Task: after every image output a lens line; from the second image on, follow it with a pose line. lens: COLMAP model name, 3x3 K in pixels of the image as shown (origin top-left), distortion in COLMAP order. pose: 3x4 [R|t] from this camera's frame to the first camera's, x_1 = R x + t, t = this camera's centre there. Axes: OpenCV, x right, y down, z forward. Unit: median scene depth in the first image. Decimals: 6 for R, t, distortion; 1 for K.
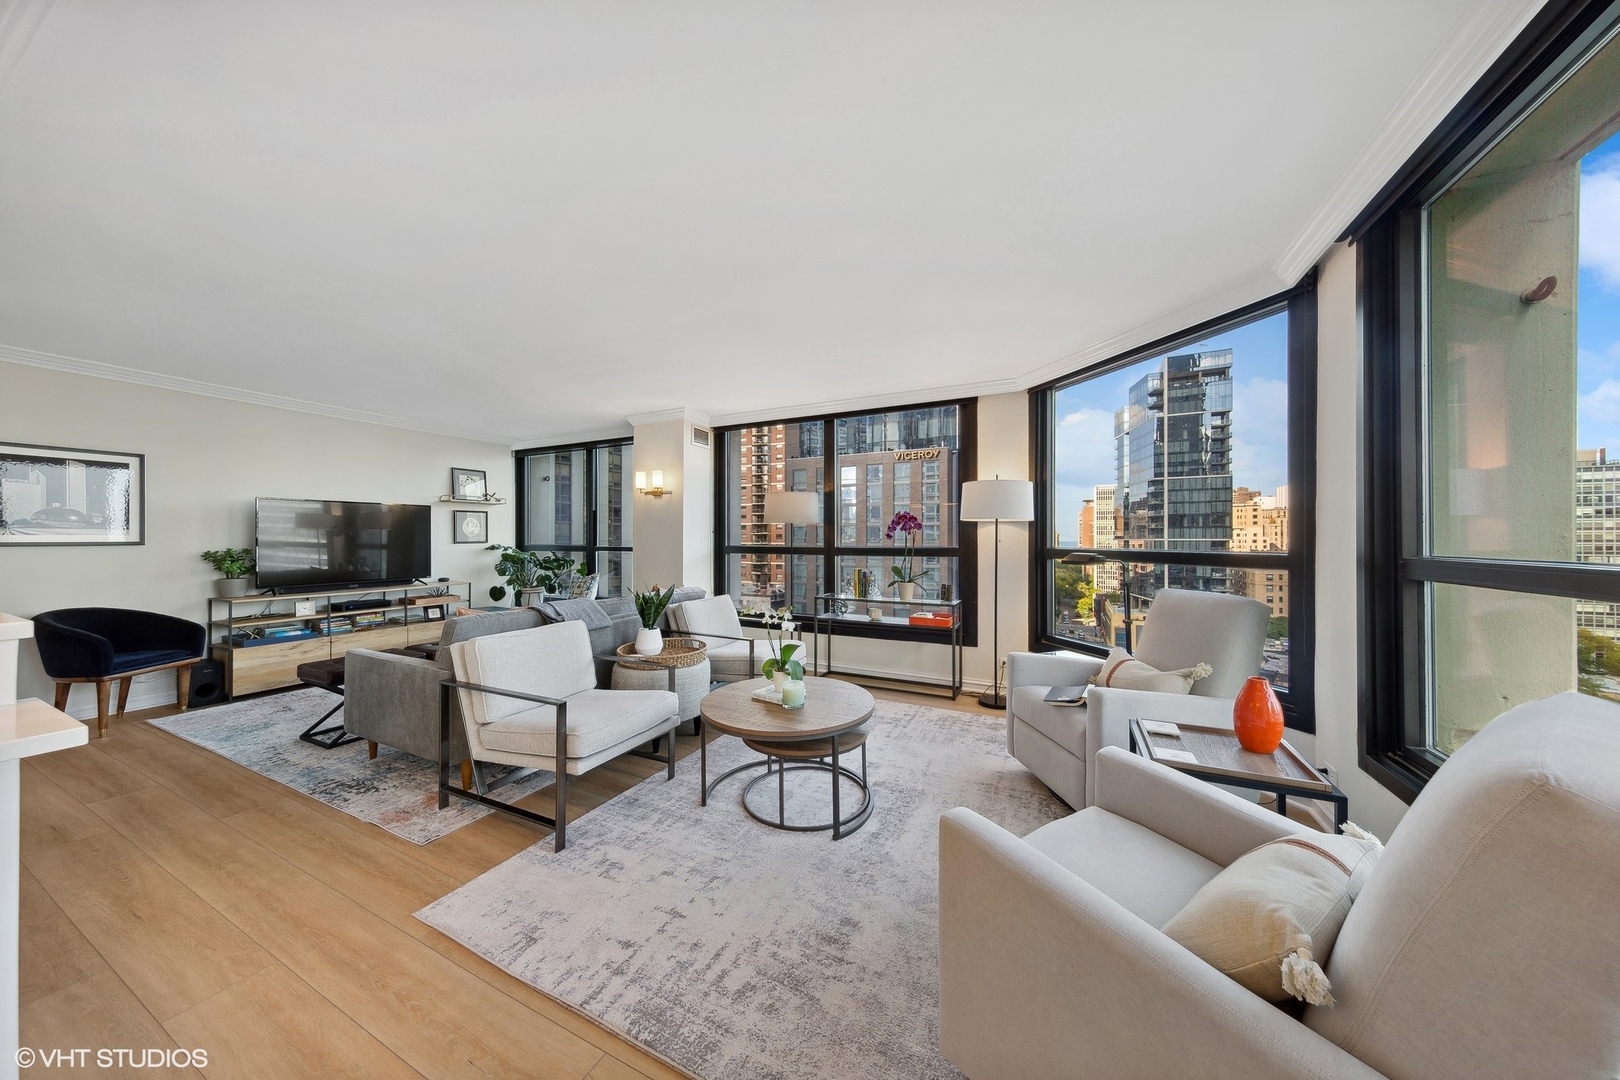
lens RADIAL K [[517.7, 0, 810.5], [0, 517.7, 537.3], [0, 0, 1]] dist [0.003341, 0.000012]
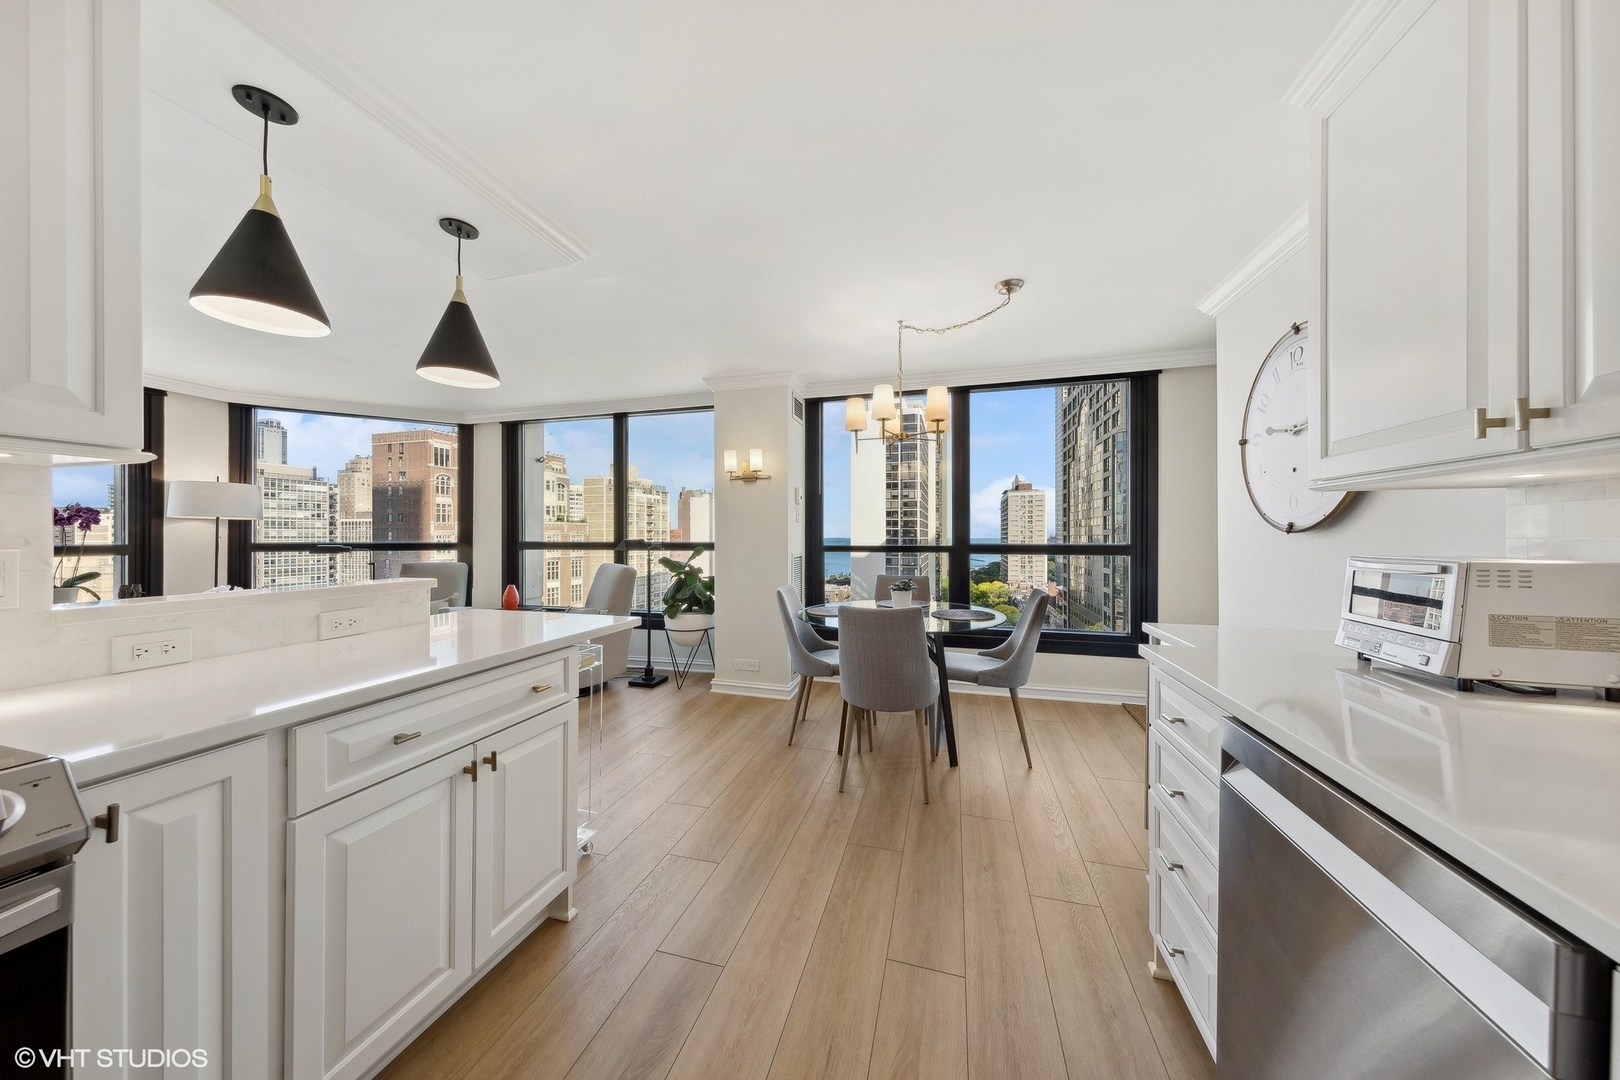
lens RADIAL K [[517.7, 0, 810.5], [0, 517.7, 537.3], [0, 0, 1]] dist [0.003341, 0.000012]
pose [[-0.183612, -0.002590, 0.982995, -0.775659], [-0.003498, 0.999992, 0.001982, 0.000313], [-0.982993, -0.003075, -0.183620, -0.024939]]
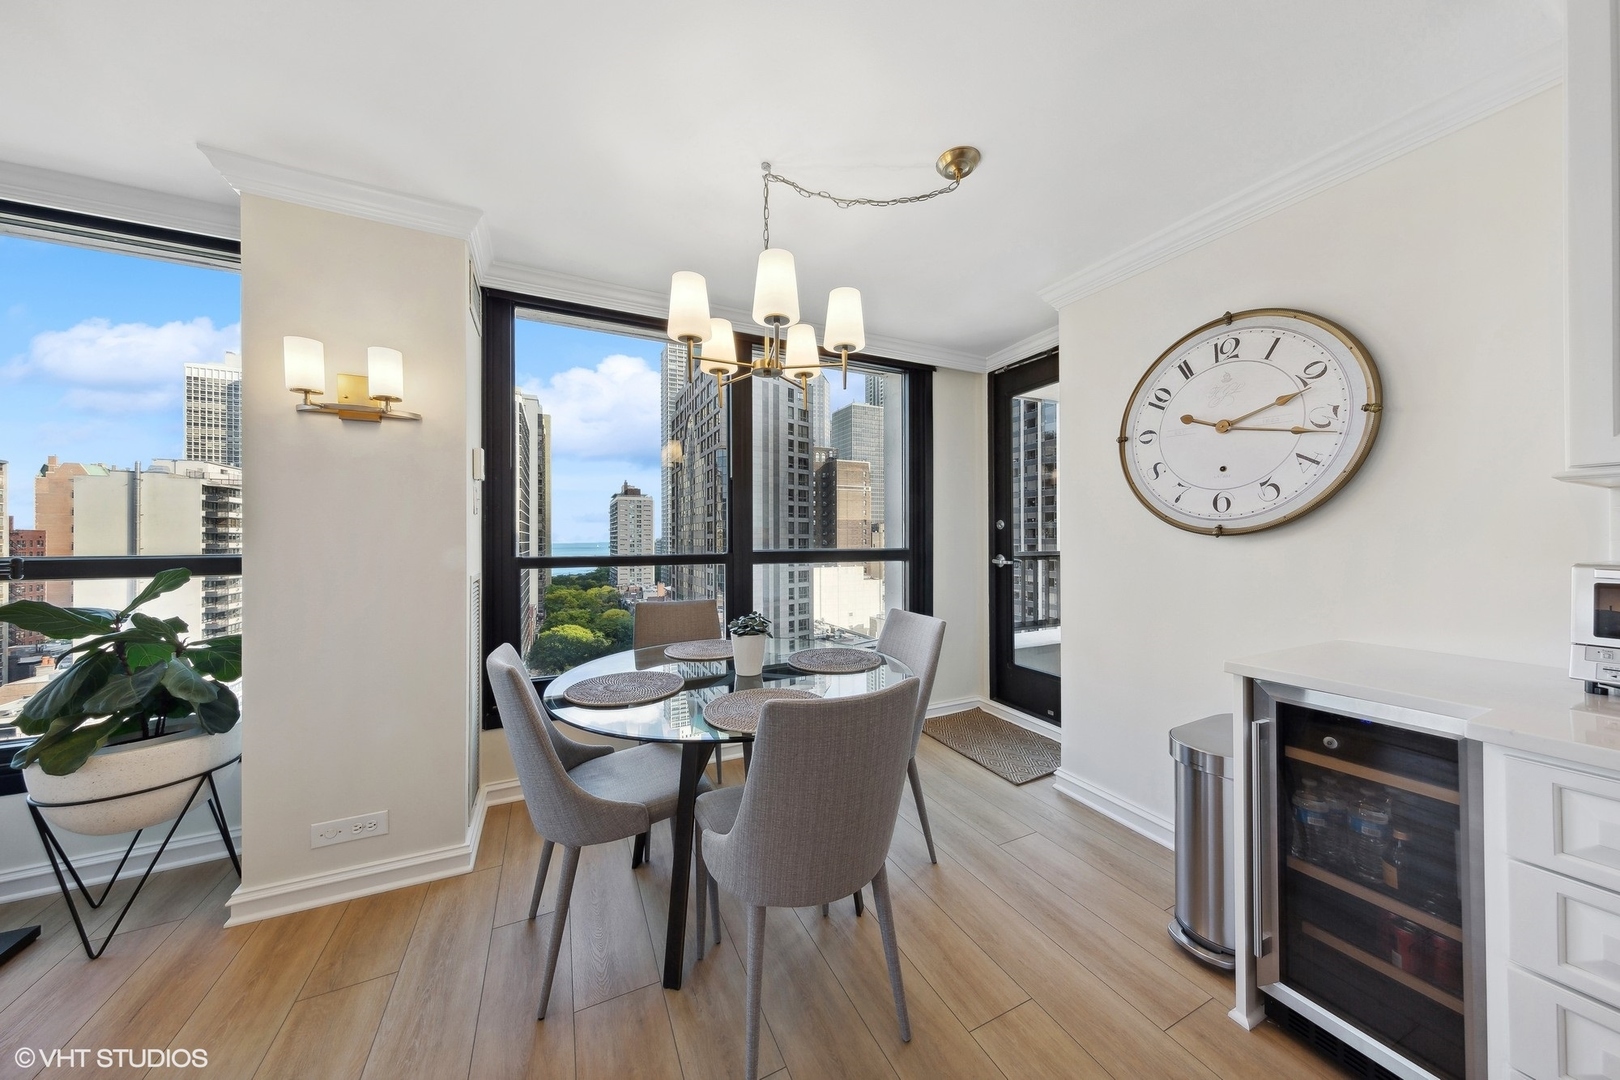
lens RADIAL K [[517.7, 0, 810.5], [0, 517.7, 537.3], [0, 0, 1]] dist [0.003341, 0.000012]
pose [[-0.791132, 0.004188, 0.611632, -0.426803], [0.000052, 0.999977, -0.006780, 0.000104], [-0.611646, -0.005332, -0.791114, 0.017319]]
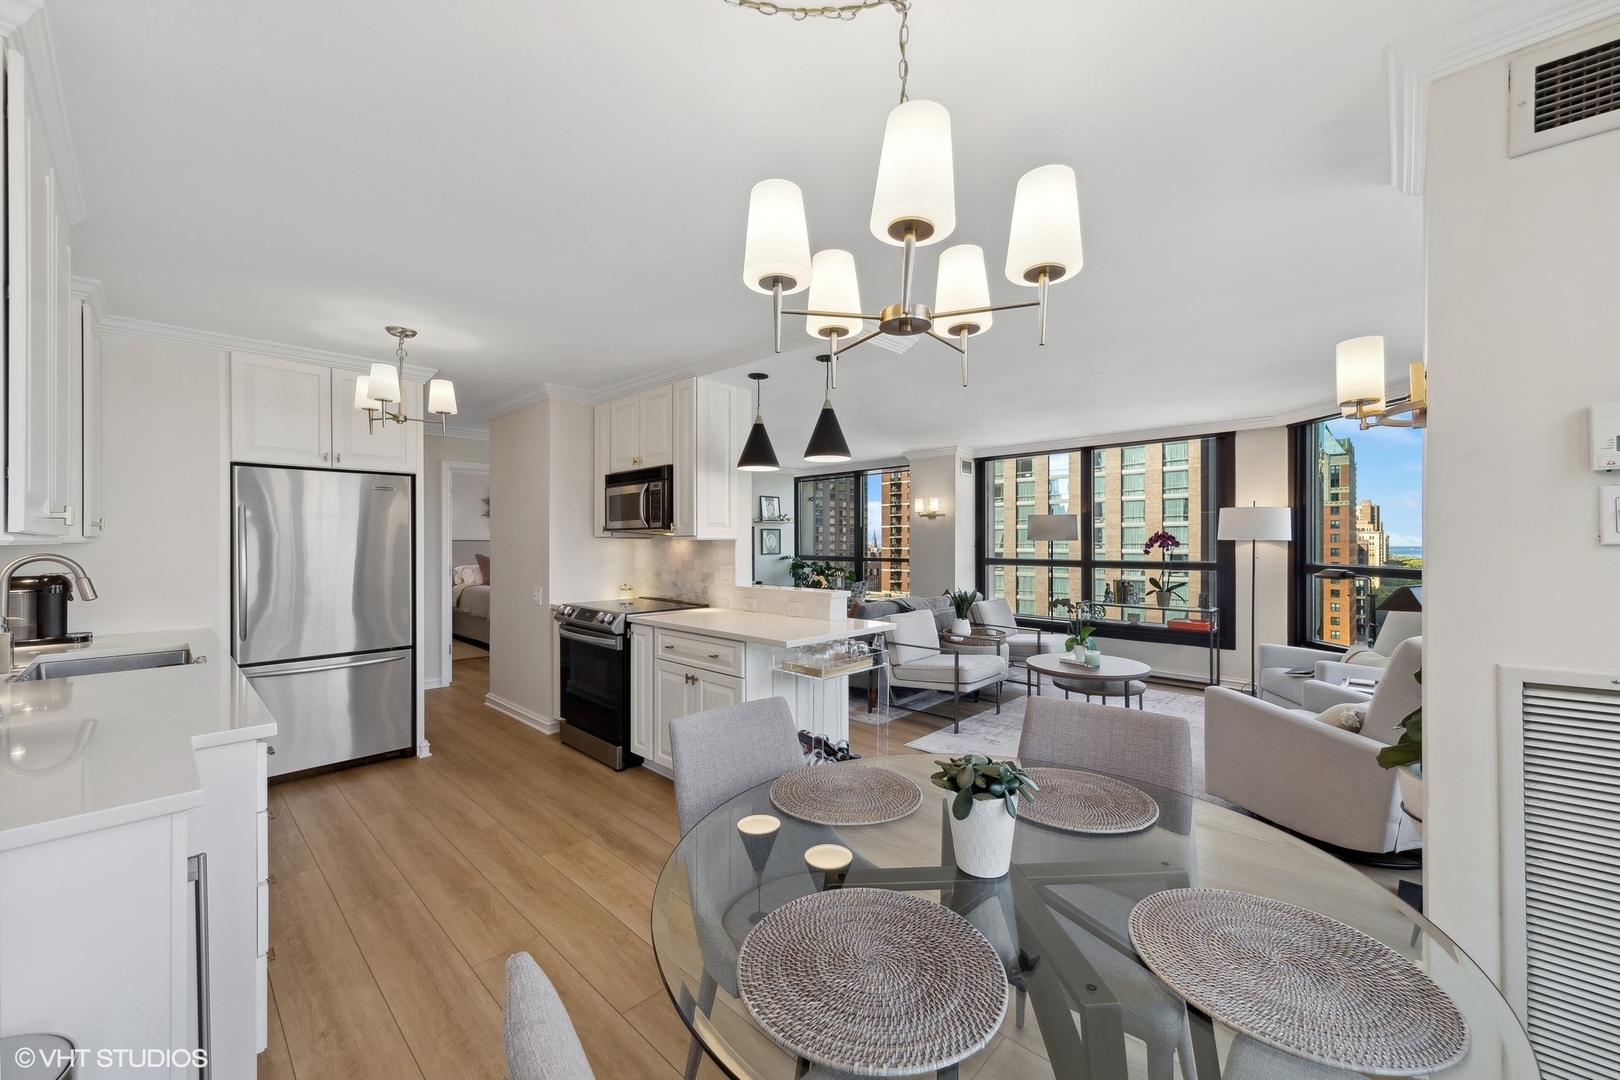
lens RADIAL K [[617.9, 0, 805.0], [0, 617.9, 544.3], [0, 0, 1]] dist [0.018209, 0.000036]
pose [[0.954344, -0.000718, -0.298708, -0.156698], [0.002526, 0.999981, 0.005667, -0.027980], [0.298698, -0.006163, 0.954328, -0.538539]]
